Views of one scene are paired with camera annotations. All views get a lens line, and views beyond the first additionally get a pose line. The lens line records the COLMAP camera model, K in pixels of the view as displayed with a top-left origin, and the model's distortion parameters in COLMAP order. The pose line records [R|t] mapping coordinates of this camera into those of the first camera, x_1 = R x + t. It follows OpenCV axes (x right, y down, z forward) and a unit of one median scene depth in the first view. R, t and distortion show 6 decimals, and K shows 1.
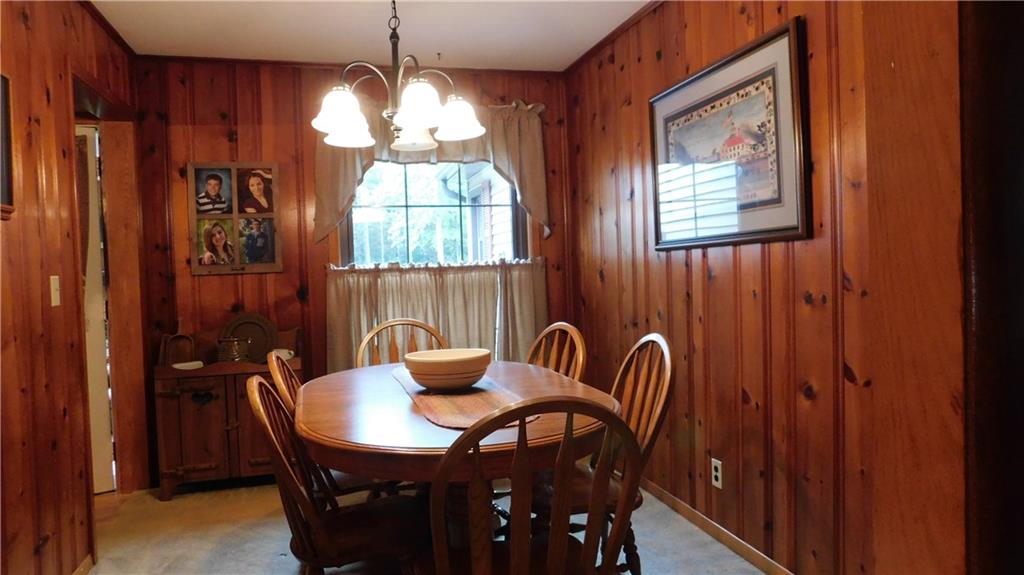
lens RADIAL K [[669.1, 0, 510.8], [0, 669.1, 288.3], [0, 0, 1]] dist [-0.048902, 0.006172]
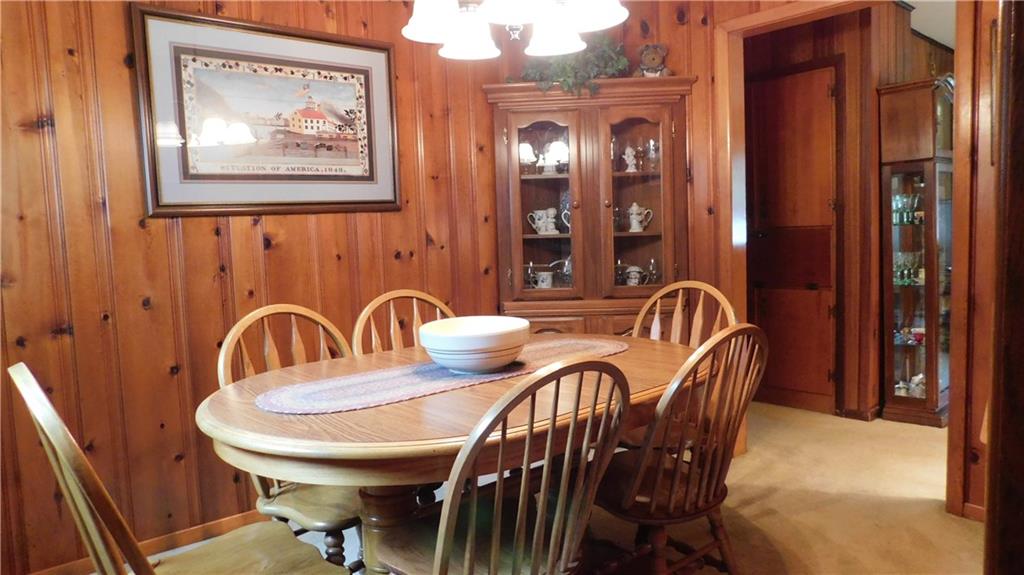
lens RADIAL K [[669.1, 0, 511.0], [0, 669.1, 288.3], [0, 0, 1]] dist [-0.048902, 0.006172]
pose [[-0.422871, -0.023139, 0.905895, -0.793356], [0.081910, 0.994606, 0.063641, 0.012562], [-0.902480, 0.101114, -0.418694, 1.237083]]
